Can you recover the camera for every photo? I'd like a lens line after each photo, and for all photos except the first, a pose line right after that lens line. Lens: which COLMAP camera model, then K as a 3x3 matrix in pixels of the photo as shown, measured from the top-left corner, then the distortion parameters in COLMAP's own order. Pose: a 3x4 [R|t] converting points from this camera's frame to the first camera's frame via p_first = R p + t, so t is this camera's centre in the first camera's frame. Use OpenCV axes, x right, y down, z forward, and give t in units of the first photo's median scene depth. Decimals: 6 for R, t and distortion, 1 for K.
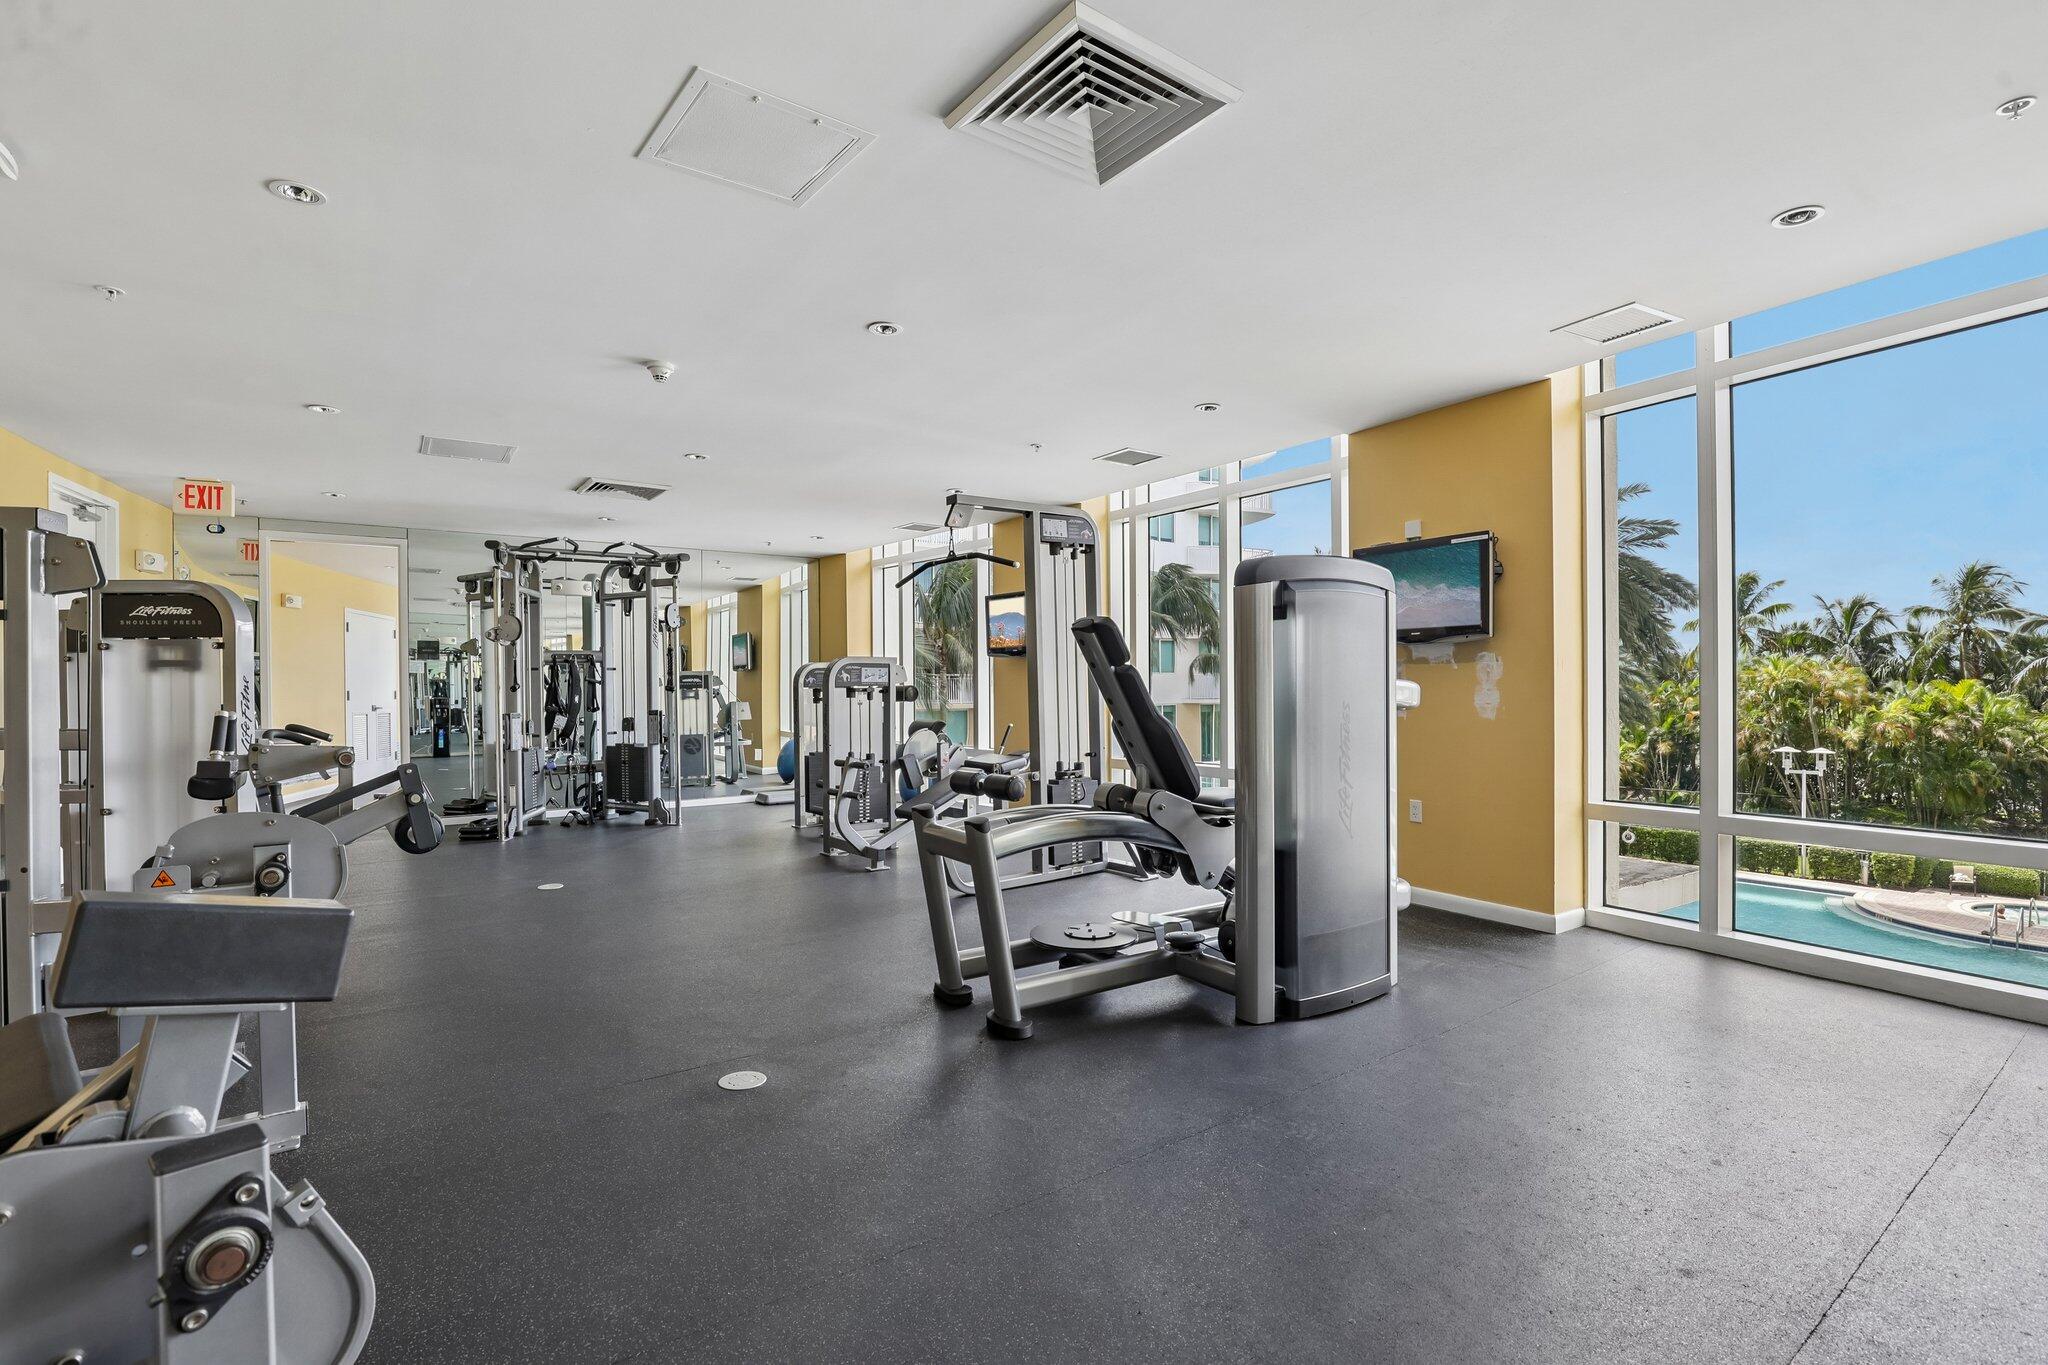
lens RADIAL K [[944.5, 0, 1035.9], [0, 944.5, 689.9], [0, 0, 1]] dist [-0.033042, 0.005758]
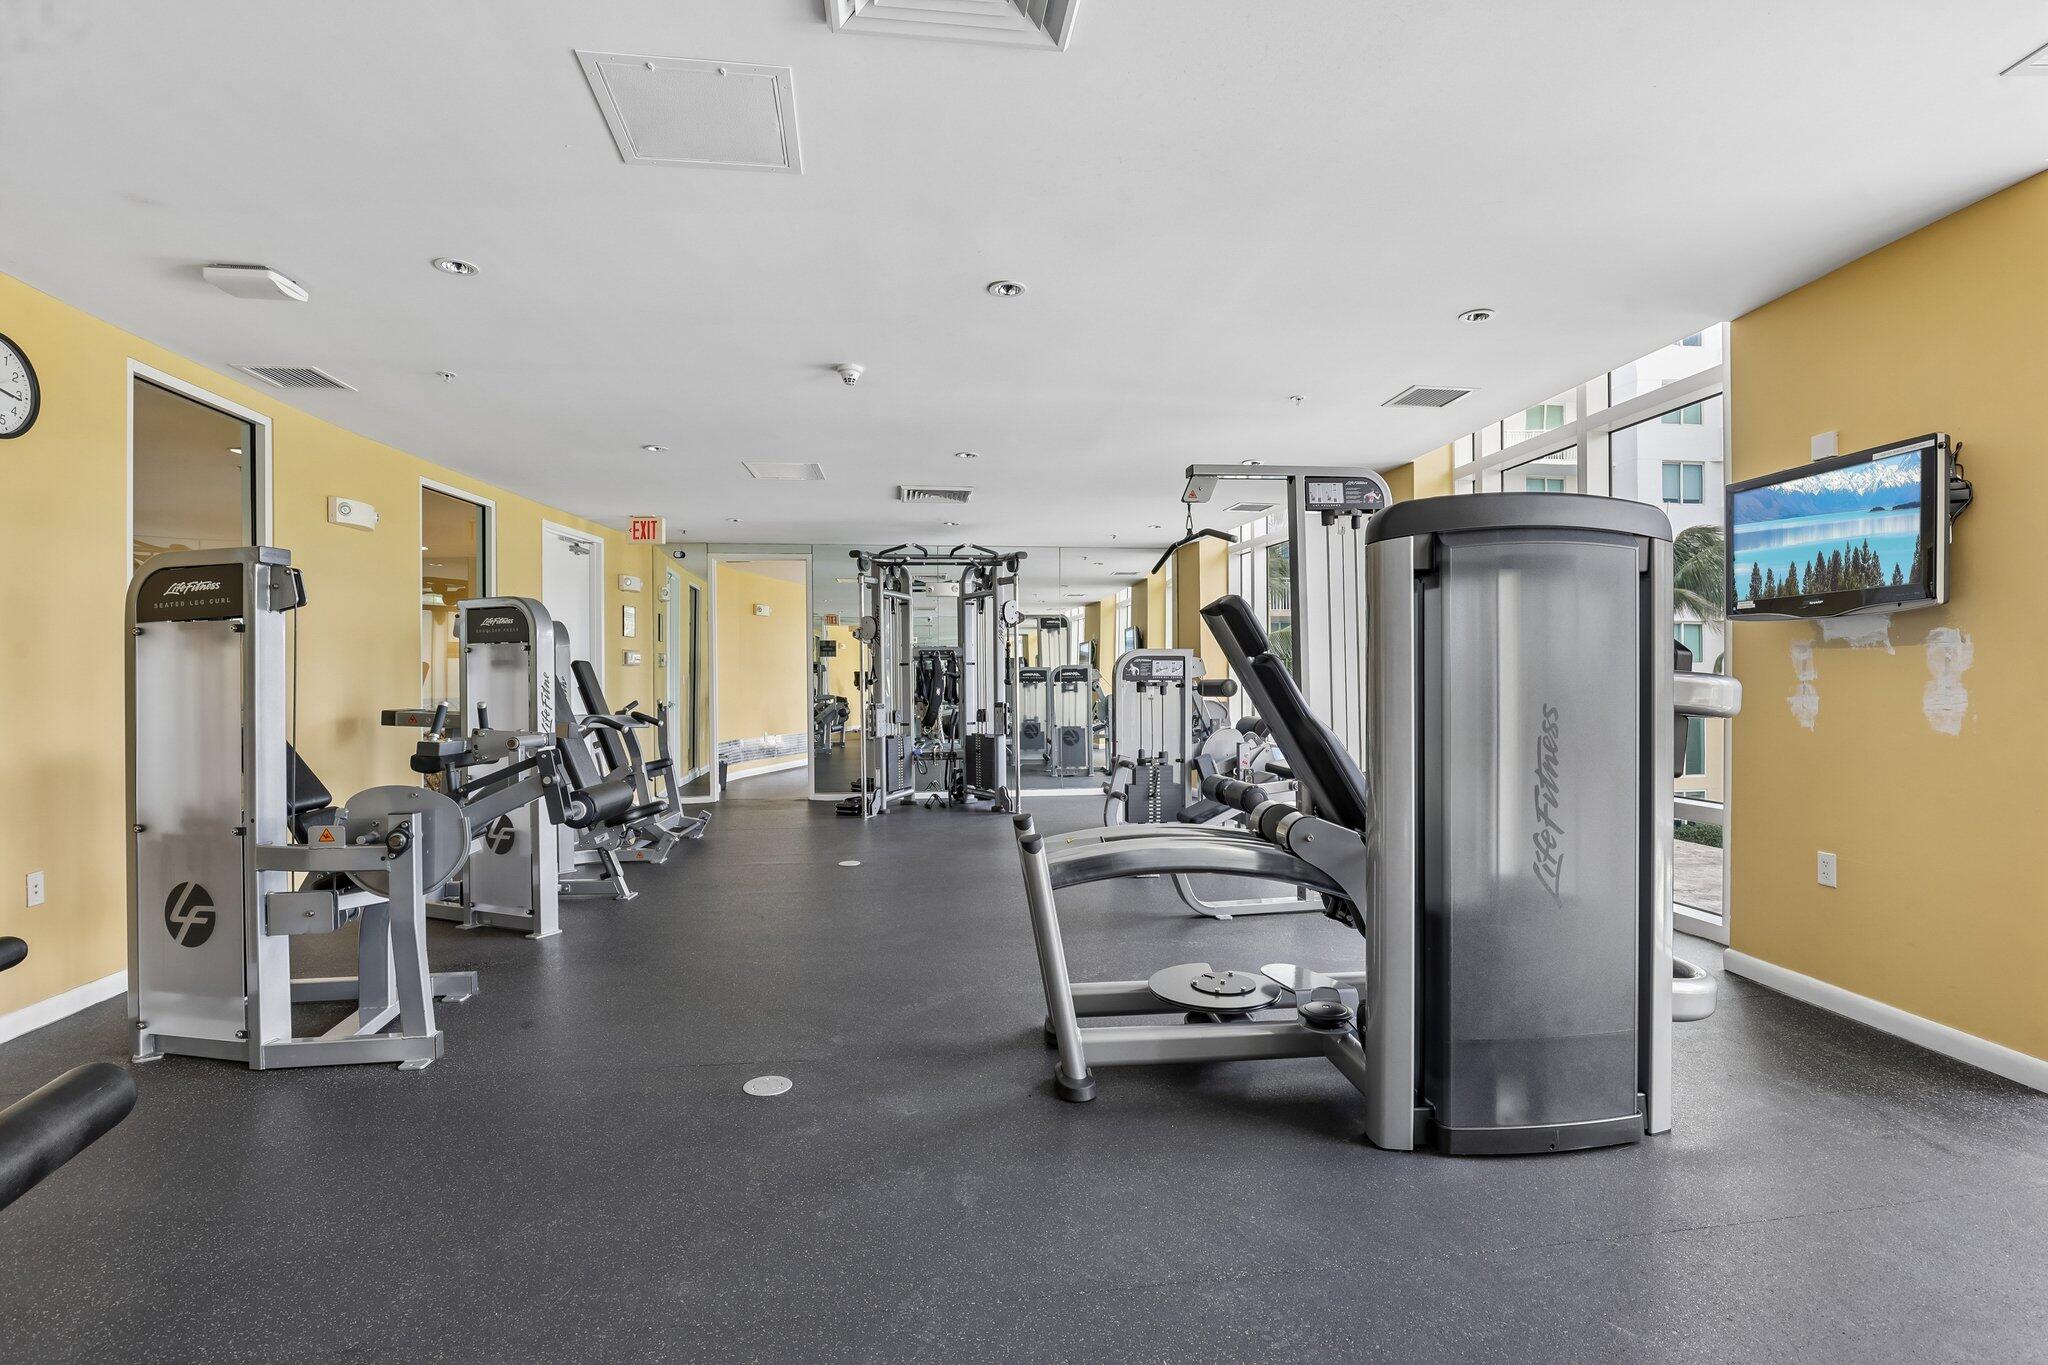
lens RADIAL K [[944.5, 0, 1035.9], [0, 944.5, 689.9], [0, 0, 1]] dist [-0.033042, 0.005758]
pose [[0.877451, 0.005553, -0.479634, 0.168752], [-0.001808, 0.999964, 0.008271, -0.001880], [0.479663, -0.006390, 0.877430, 0.117937]]
